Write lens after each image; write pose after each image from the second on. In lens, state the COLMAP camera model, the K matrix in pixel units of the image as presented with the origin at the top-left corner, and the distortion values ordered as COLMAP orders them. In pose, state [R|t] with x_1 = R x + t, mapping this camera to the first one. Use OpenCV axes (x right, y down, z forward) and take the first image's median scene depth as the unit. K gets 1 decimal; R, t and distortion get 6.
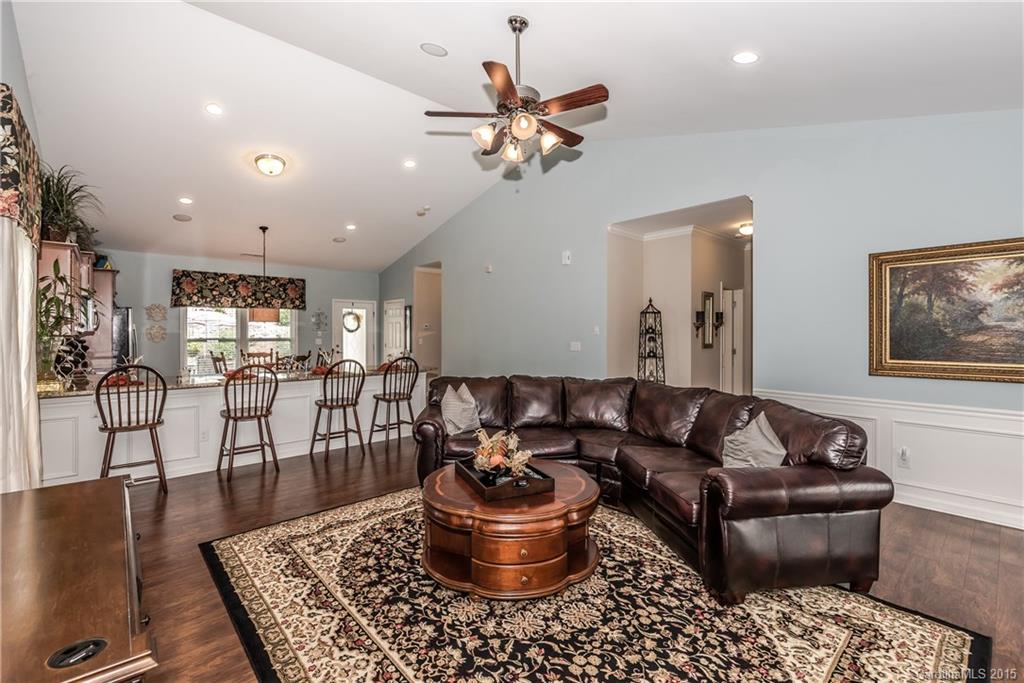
lens RADIAL K [[447.3, 0, 515.6], [0, 447.3, 334.9], [0, 0, 1]] dist [0.003272, -0.001997]
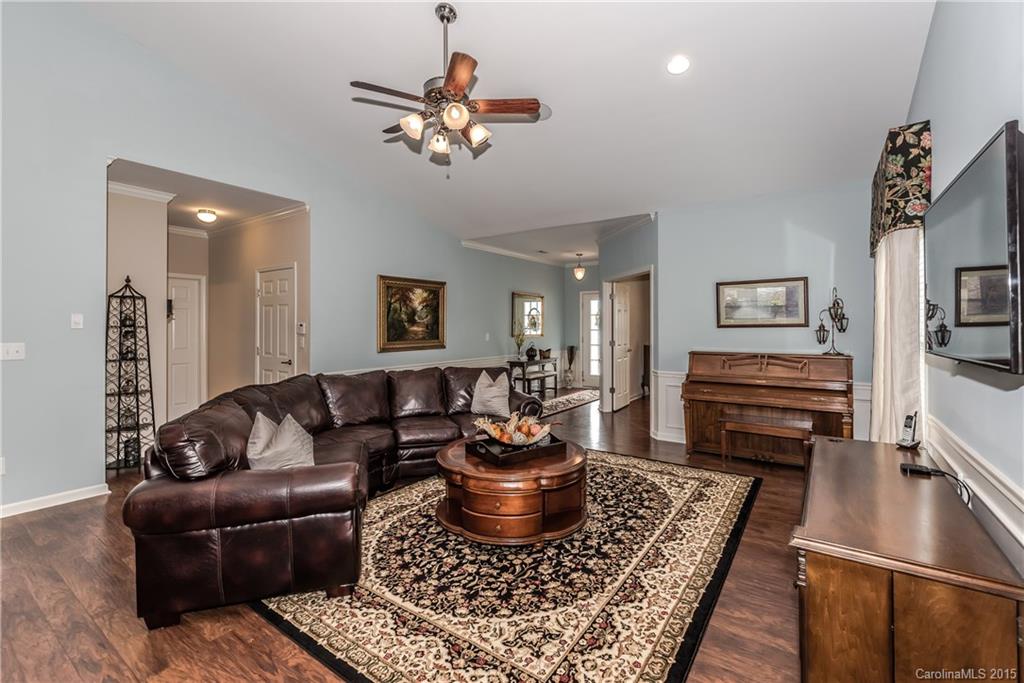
lens RADIAL K [[447.3, 0, 498.6], [0, 447.3, 316.8], [0, 0, 1]] dist [0.003272, -0.001997]
pose [[-0.197174, 0.015771, 0.980242, -1.220821], [0.005691, 0.999872, -0.014943, -0.010209], [-0.980352, 0.002632, -0.197238, 1.325984]]
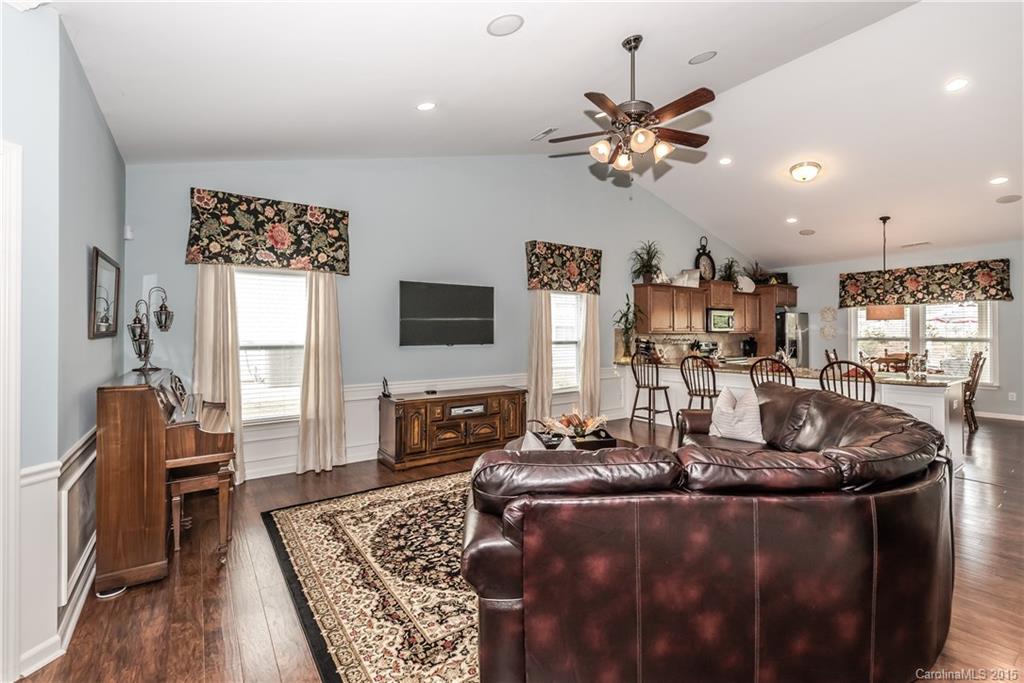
lens RADIAL K [[447.3, 0, 510.9], [0, 447.3, 333.1], [0, 0, 1]] dist [0.003272, -0.001997]
pose [[-0.128430, 0.003547, -0.991712, 1.340476], [-0.002419, 0.999990, 0.003890, -0.008456], [0.991716, 0.002898, -0.128420, 1.031576]]
